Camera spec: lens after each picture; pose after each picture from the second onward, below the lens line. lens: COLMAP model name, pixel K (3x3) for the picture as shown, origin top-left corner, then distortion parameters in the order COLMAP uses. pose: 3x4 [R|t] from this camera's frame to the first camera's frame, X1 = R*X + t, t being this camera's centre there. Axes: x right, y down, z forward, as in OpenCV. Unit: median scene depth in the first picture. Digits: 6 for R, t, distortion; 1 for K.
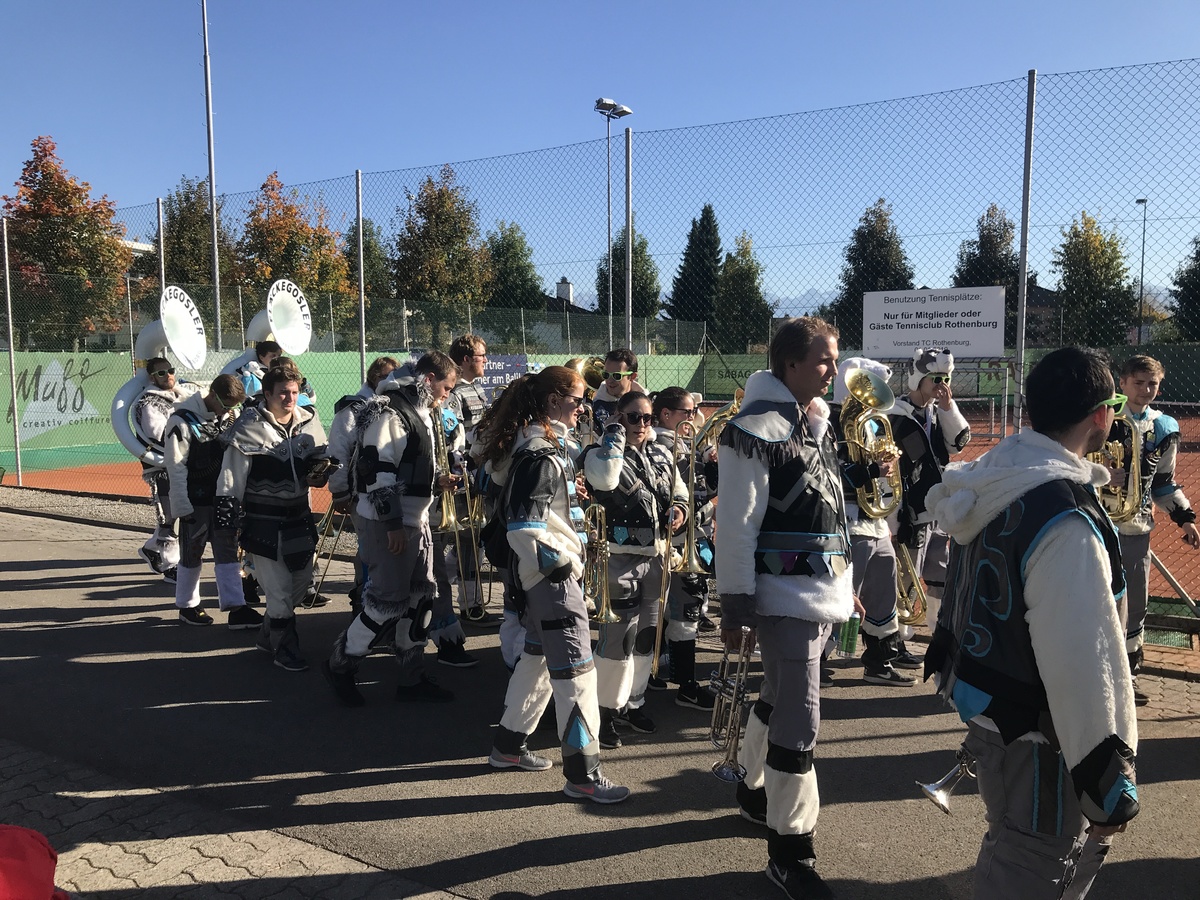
lens RADIAL K [[977.4, 0, 593.6], [0, 977.4, 443.1], [0, 0, 1]] dist [0.011632, -0.004585]
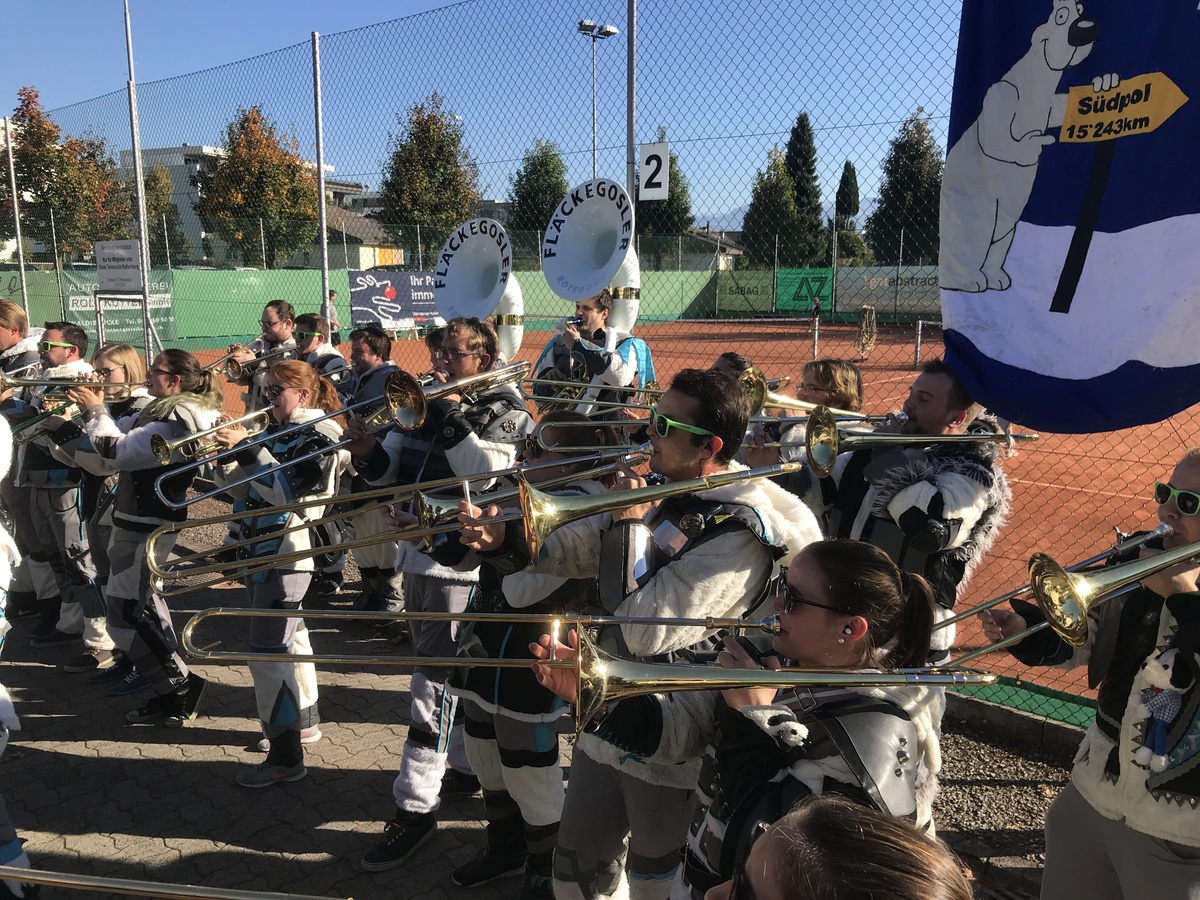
lens RADIAL K [[977.4, 0, 602.2], [0, 977.4, 452.4], [0, 0, 1]] dist [0.011632, -0.004585]
pose [[0.980919, 0.038646, -0.190536, 0.389659], [-0.019699, 0.994757, 0.100353, -0.002700], [0.193416, -0.094685, 0.976537, -0.079623]]
